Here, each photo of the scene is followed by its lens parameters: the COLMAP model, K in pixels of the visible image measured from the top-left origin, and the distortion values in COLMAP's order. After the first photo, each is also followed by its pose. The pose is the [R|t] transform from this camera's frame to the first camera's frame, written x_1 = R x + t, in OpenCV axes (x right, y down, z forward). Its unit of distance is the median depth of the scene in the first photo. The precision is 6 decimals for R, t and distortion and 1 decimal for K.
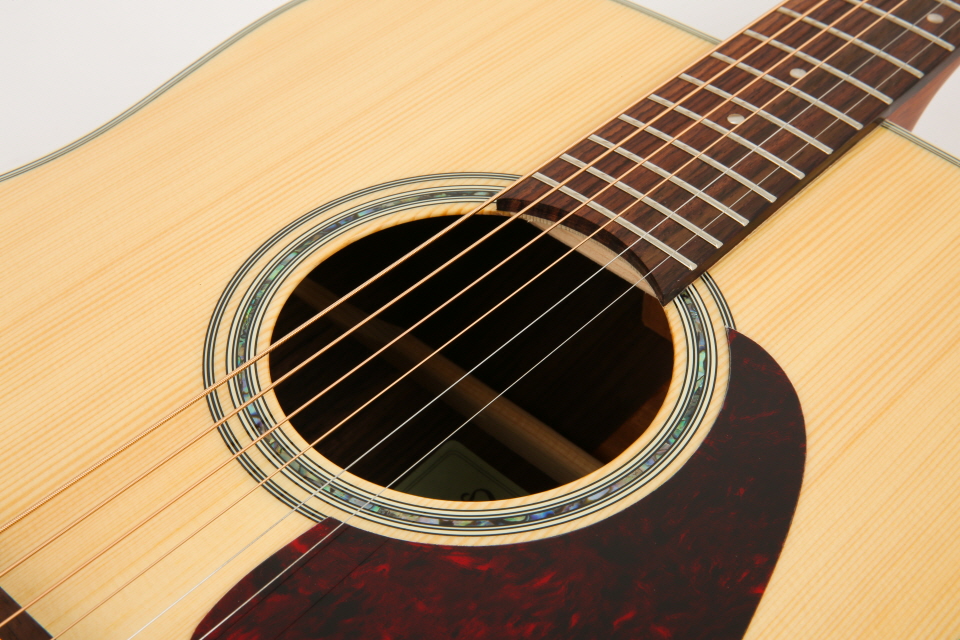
lens RADIAL K [[1611.6, 0, 480.0], [0, 1611.6, 320.0], [0, 0, 1]] dist [0.023824, 0.106948]
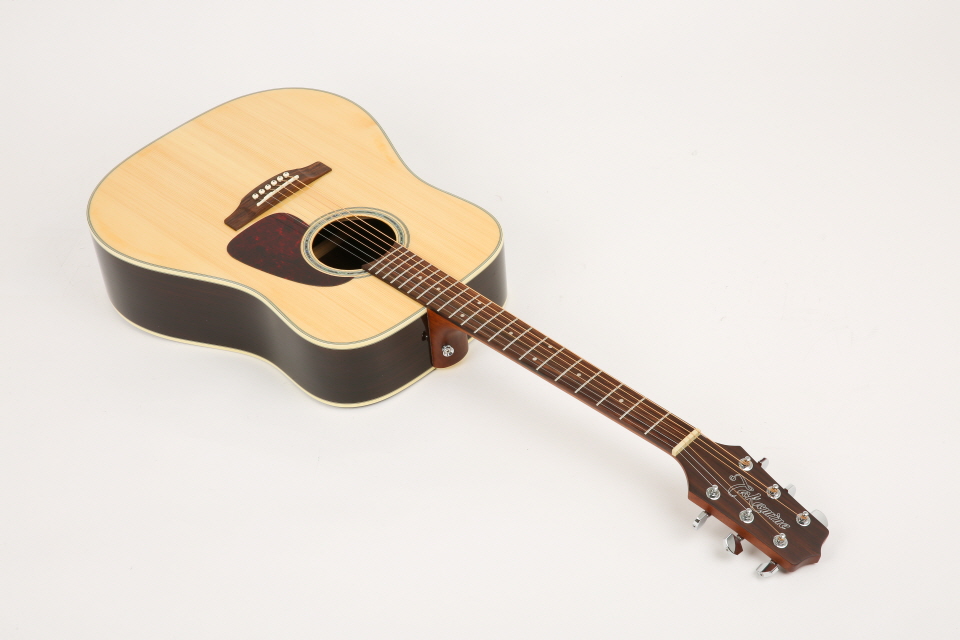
lens RADIAL K [[1700.7, 0, 477.7], [0, 1700.7, 334.3], [0, 0, 1]] dist [0.121519, 0.015959]
pose [[-0.018084, 0.680182, -0.732820, 3.811569], [-0.663517, 0.540123, 0.517699, -2.652159], [0.747942, 0.495601, 0.441545, -0.805298]]
